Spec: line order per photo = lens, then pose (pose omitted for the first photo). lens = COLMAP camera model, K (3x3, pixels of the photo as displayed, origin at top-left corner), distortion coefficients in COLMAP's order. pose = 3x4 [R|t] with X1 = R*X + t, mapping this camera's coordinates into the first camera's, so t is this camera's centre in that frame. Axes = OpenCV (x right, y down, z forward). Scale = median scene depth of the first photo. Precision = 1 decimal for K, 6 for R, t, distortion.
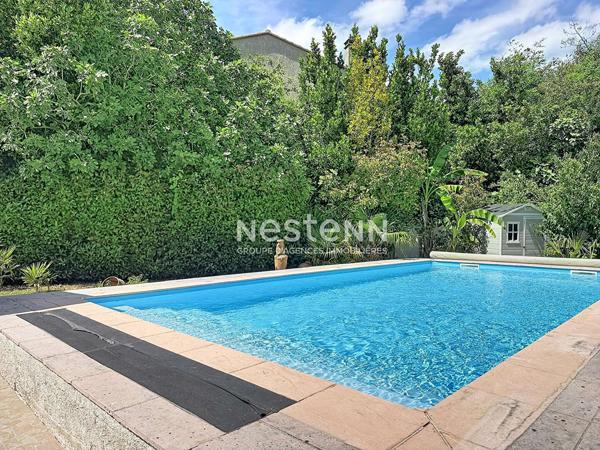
lens RADIAL K [[413.5, 0, 299.1], [0, 413.5, 227.4], [0, 0, 1]] dist [0.041101, 0.001109]
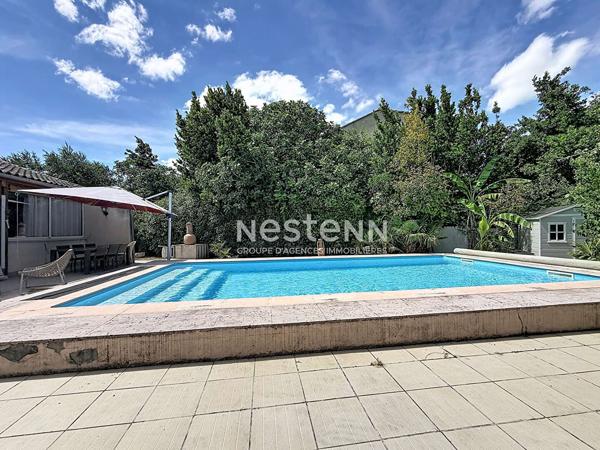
lens RADIAL K [[243.9, 0, 299.5], [0, 243.9, 224.9], [0, 0, 1]] dist [-0.003073, -0.000264]
pose [[0.796799, -0.027295, -0.603627, 0.363067], [0.017781, 0.999606, -0.021729, -0.005745], [0.603983, 0.006581, 0.796970, 0.103571]]
